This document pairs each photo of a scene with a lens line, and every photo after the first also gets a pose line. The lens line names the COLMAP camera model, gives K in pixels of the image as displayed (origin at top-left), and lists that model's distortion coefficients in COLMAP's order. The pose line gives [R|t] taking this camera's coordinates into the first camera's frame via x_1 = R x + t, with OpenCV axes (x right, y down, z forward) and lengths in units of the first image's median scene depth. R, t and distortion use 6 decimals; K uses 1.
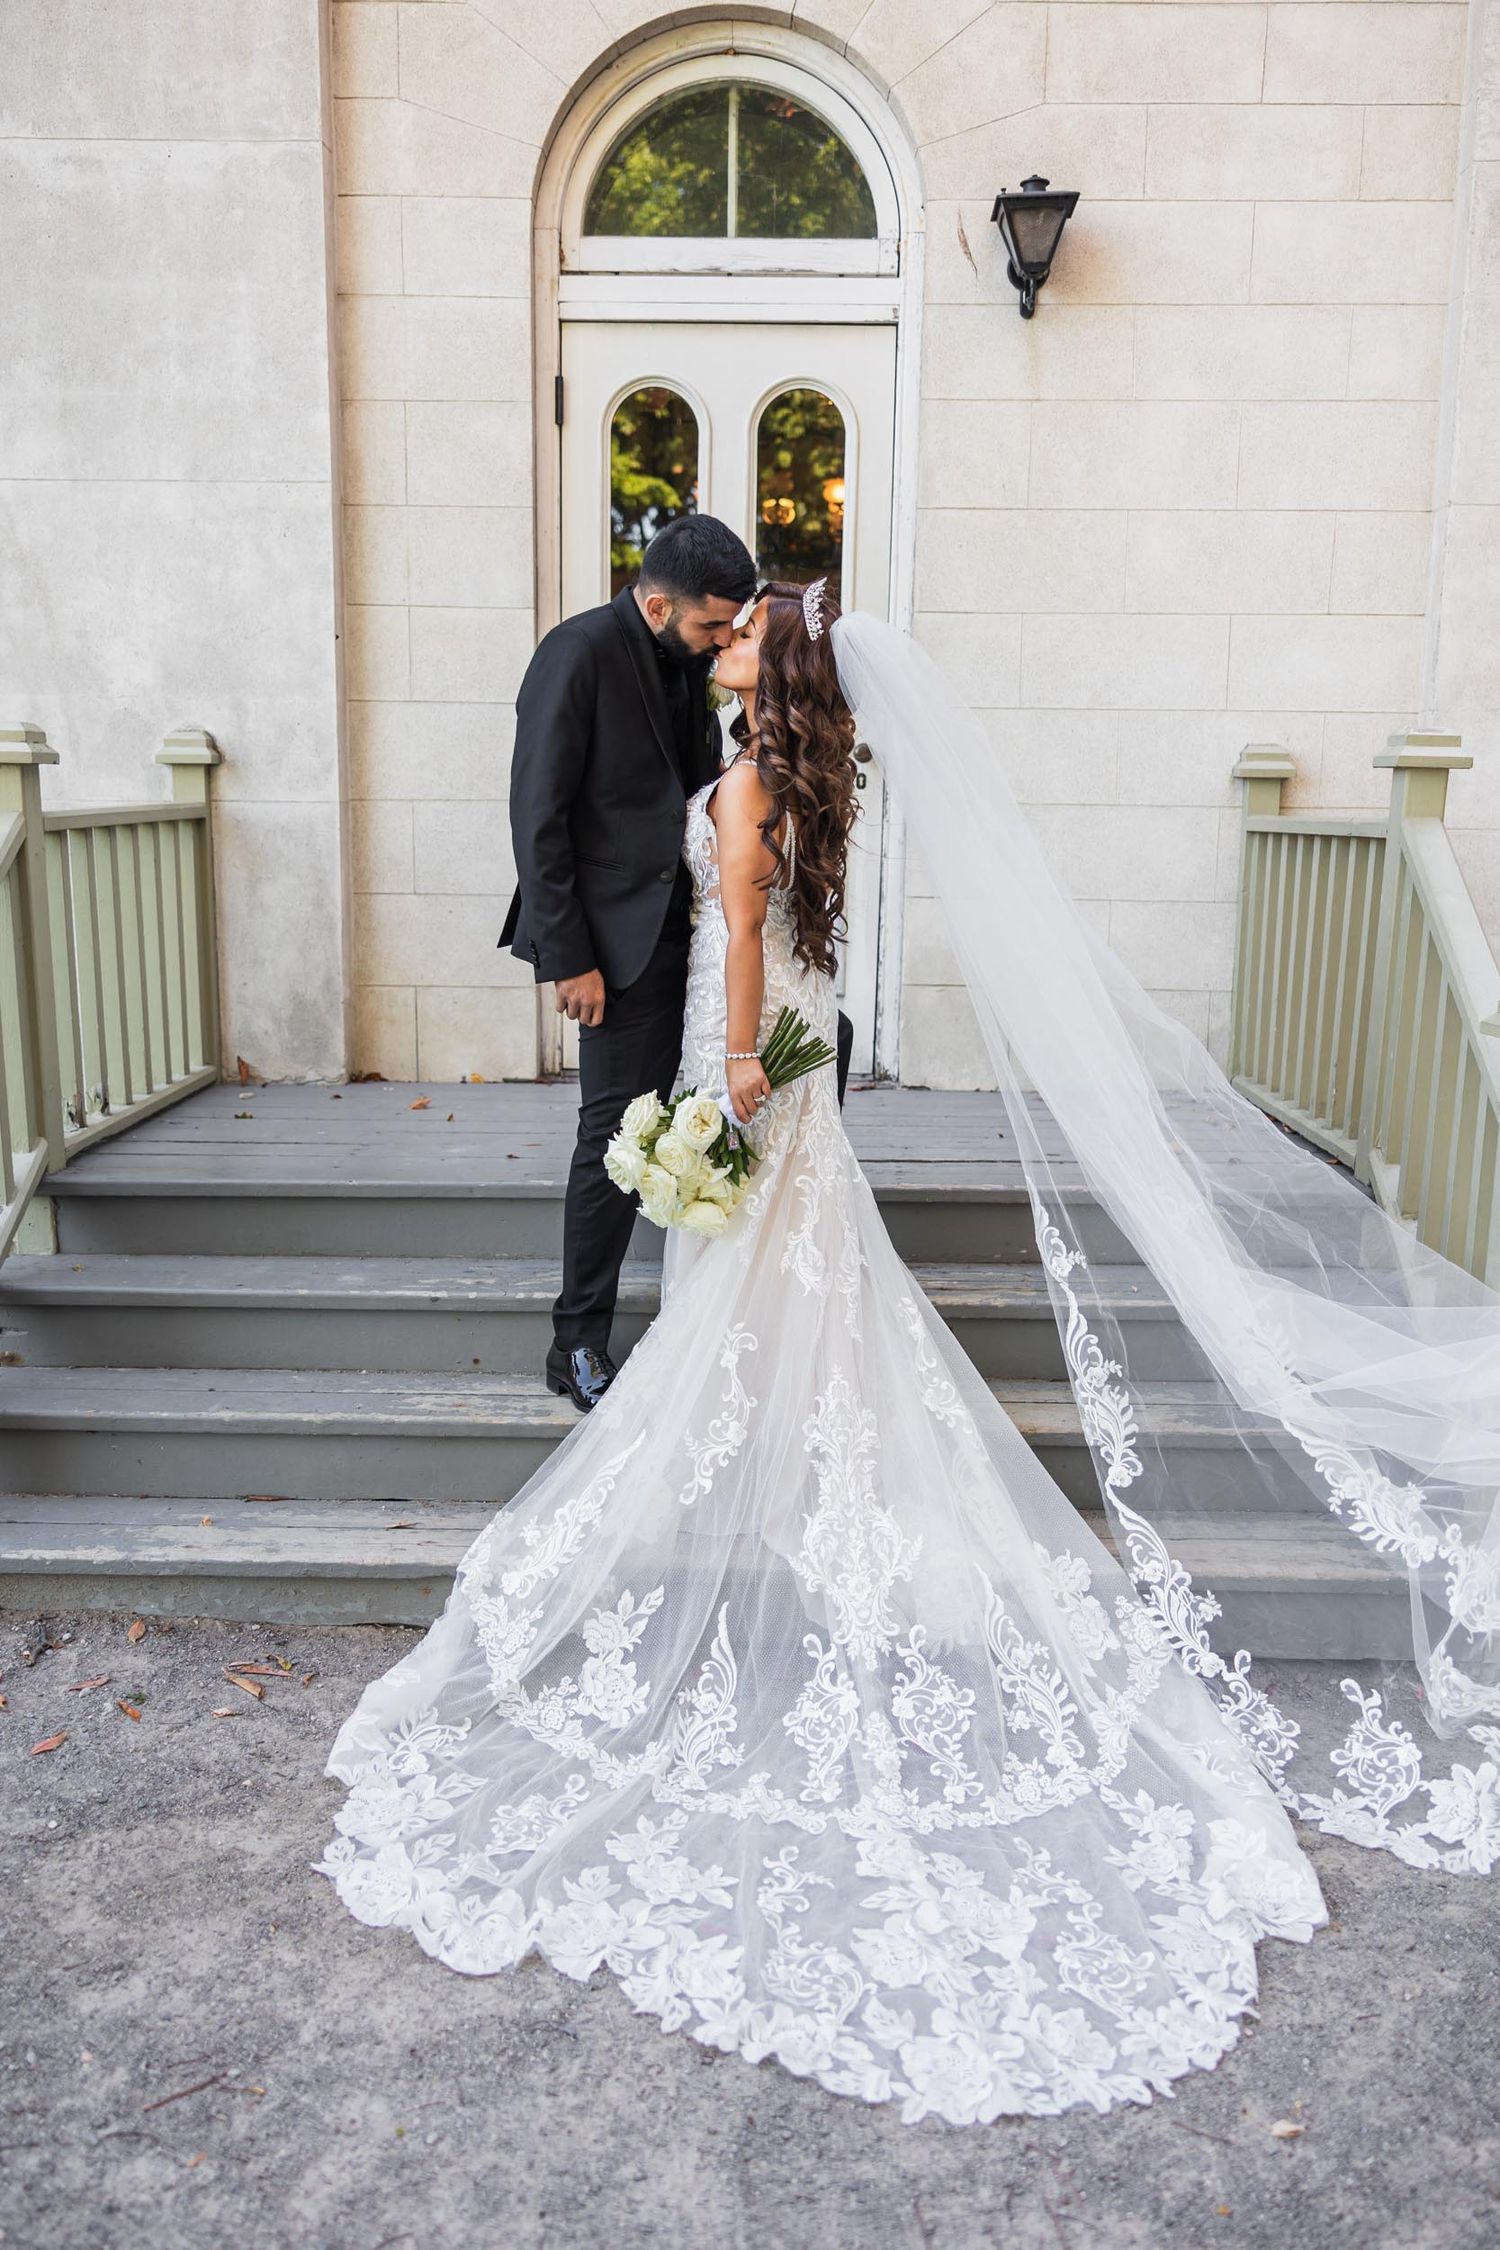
lens RADIAL K [[1895.4, 0, 747.3], [0, 1895.4, 1108.0], [0, 0, 1]] dist [0.025920, -0.012457]
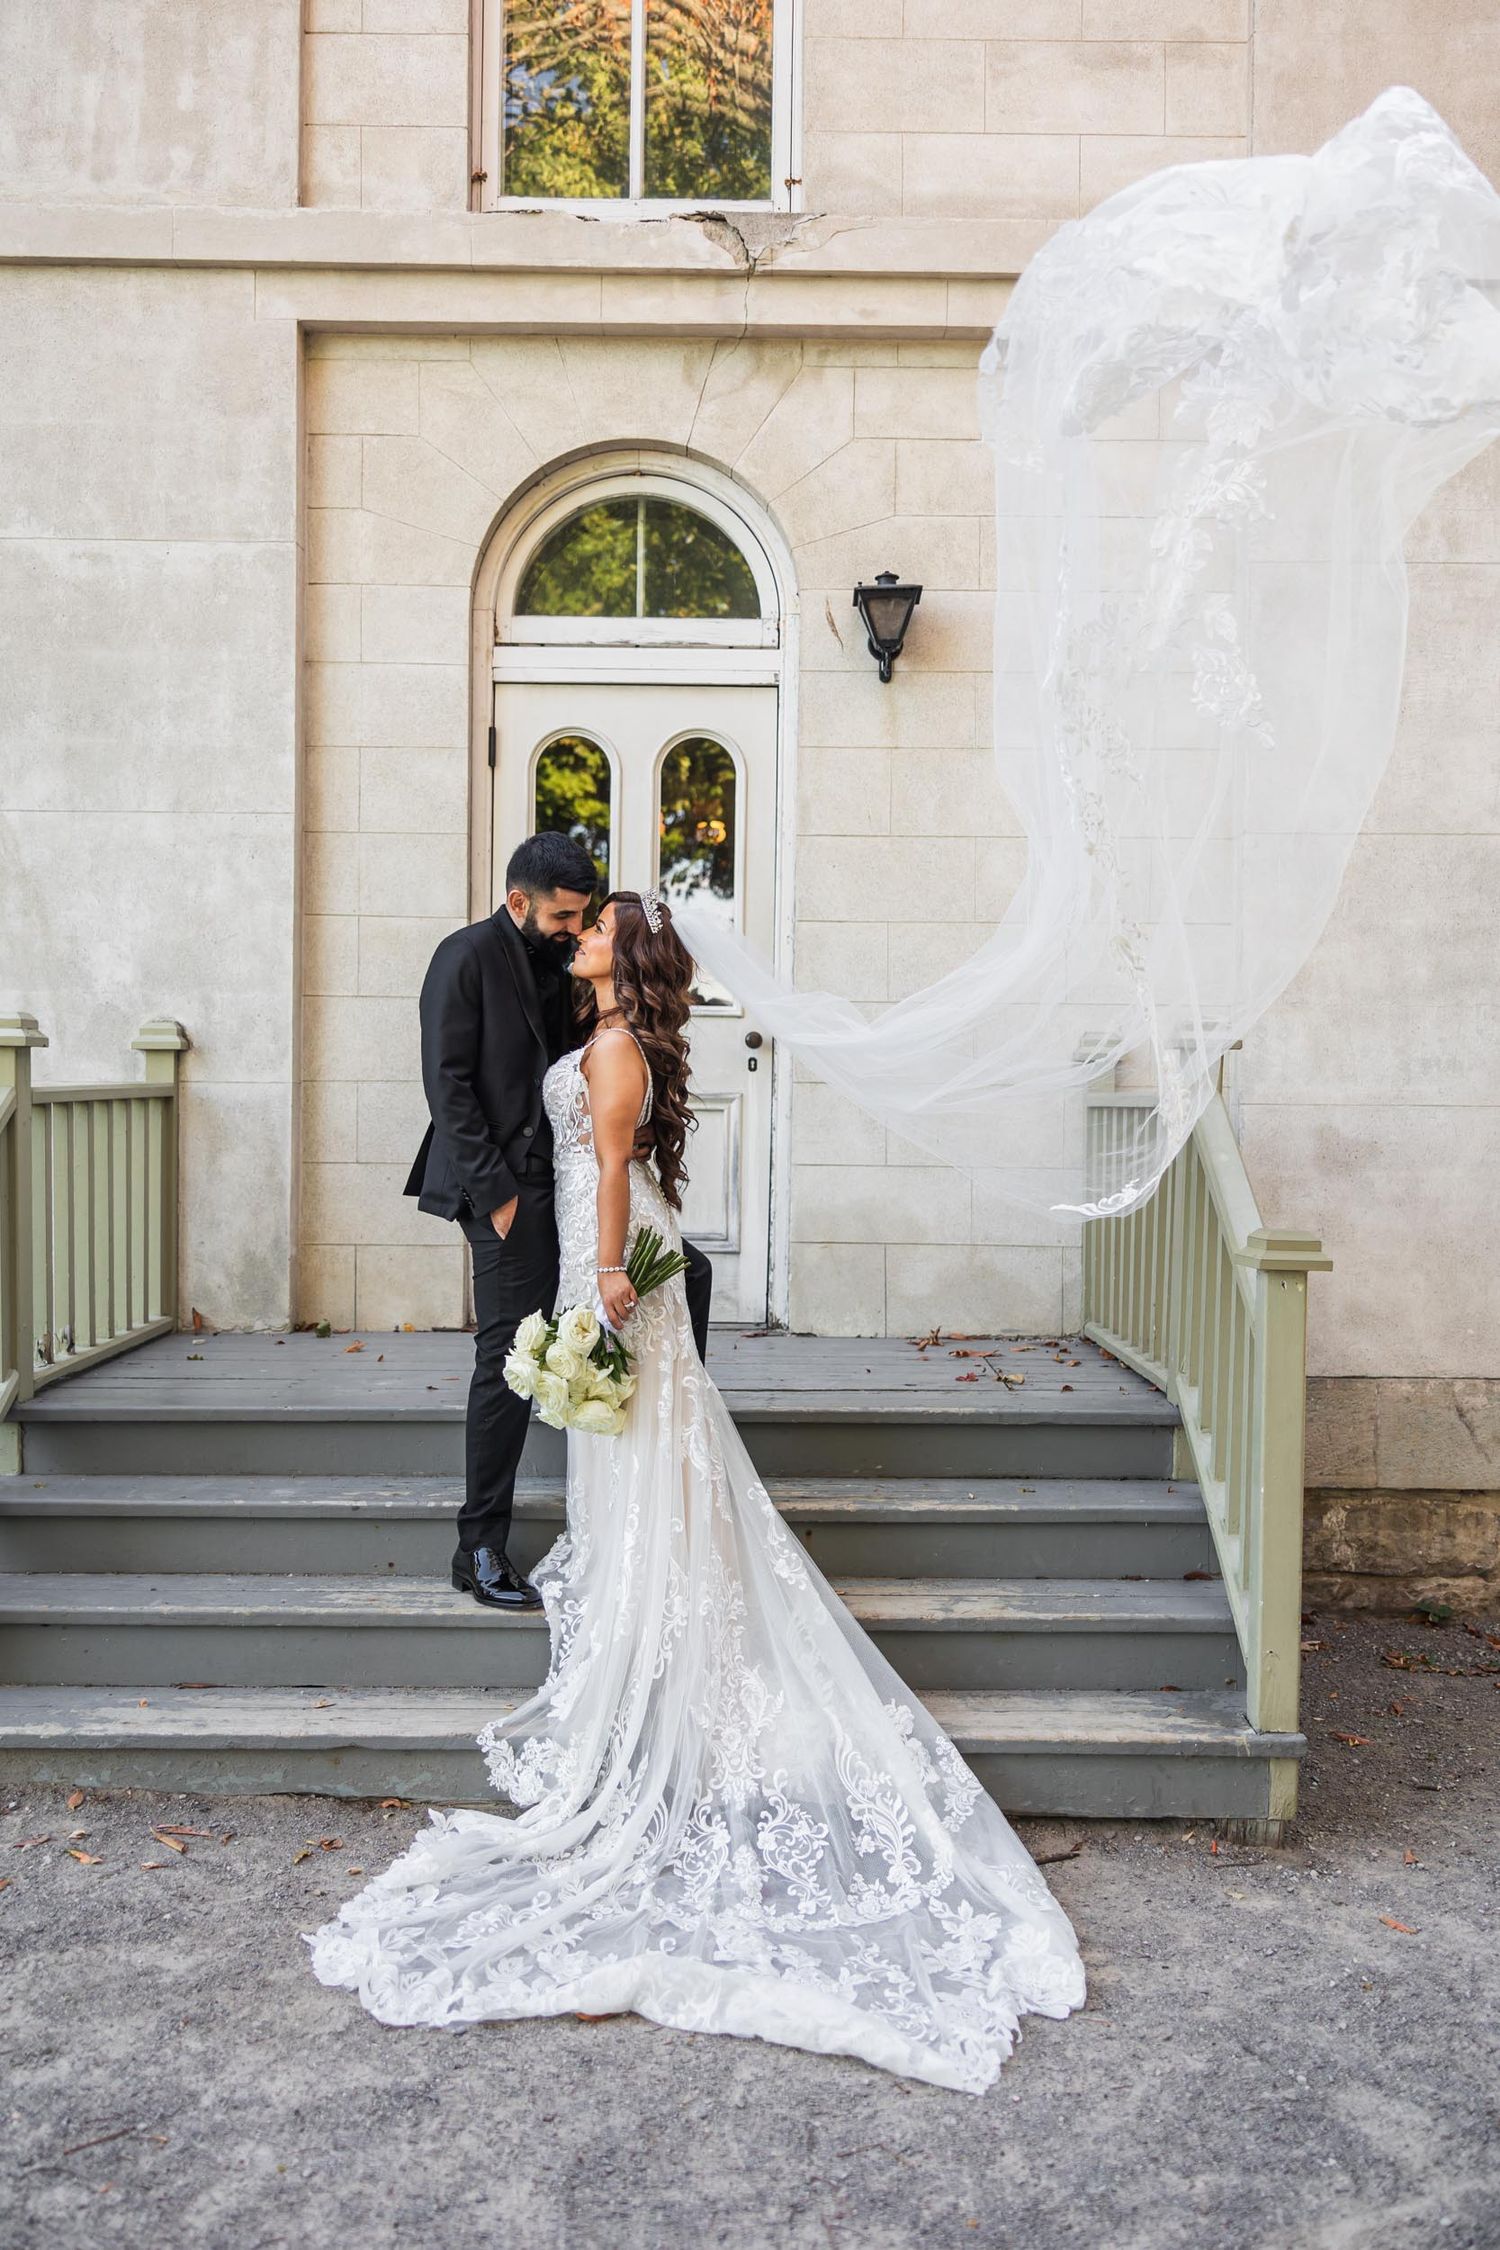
lens RADIAL K [[1895.4, 0, 758.6], [0, 1895.4, 1105.7], [0, 0, 1]] dist [0.025920, -0.012457]
pose [[0.999792, -0.001531, 0.020350, 0.059891], [0.004730, 0.987416, -0.158071, 0.048926], [-0.019851, 0.158134, 0.987218, -0.183912]]
